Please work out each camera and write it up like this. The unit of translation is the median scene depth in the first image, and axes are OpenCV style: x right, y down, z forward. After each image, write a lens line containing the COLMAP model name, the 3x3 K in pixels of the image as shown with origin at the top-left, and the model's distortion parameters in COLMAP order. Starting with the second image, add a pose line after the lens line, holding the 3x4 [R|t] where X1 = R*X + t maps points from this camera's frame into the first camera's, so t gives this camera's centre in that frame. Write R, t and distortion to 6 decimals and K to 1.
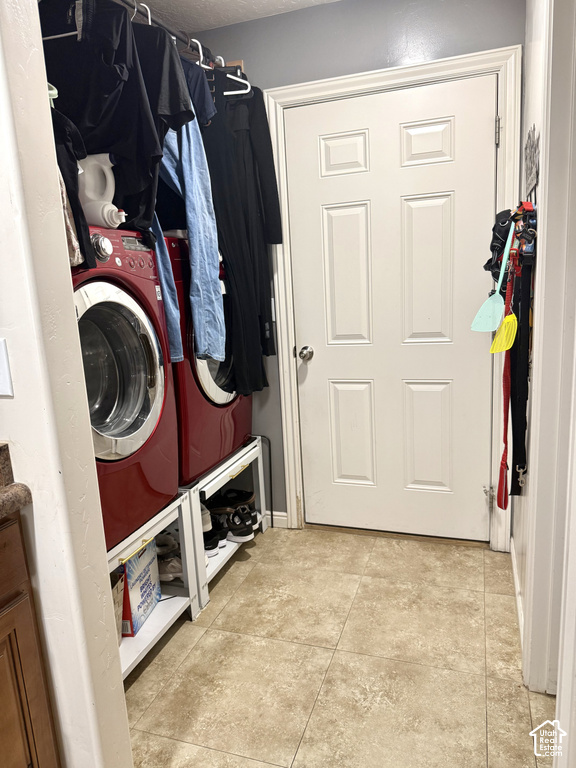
lens RADIAL K [[538.5, 0, 282.6], [0, 538.5, 384.0], [0, 0, 1]] dist [0.083429, -0.108570]
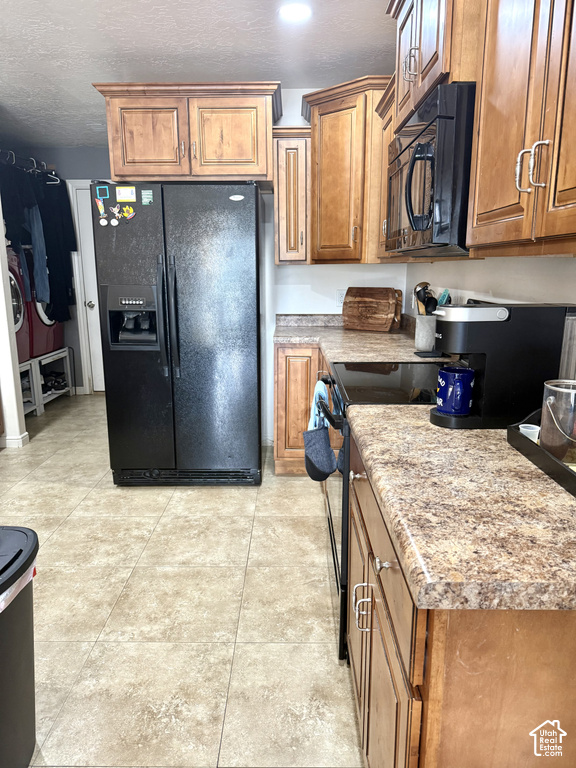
lens RADIAL K [[544.6, 0, 286.6], [0, 544.6, 382.7], [0, 0, 1]] dist [0.056580, -0.086667]
pose [[0.943762, -0.016966, 0.330191, 0.059050], [0.013611, 0.999830, 0.012471, 0.252374], [-0.330347, -0.007275, 0.943832, -1.392532]]
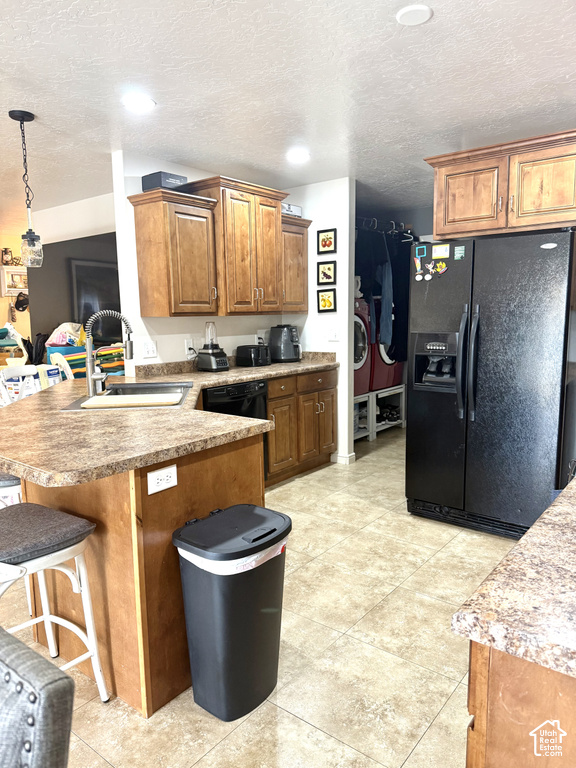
lens RADIAL K [[538.5, 0, 282.6], [0, 538.5, 384.0], [0, 0, 1]] dist [0.083429, -0.108570]
pose [[0.945845, 0.087972, -0.312470, 0.211079], [-0.101661, 0.994432, -0.027758, 0.246328], [0.308288, 0.058021, 0.949522, -1.496795]]
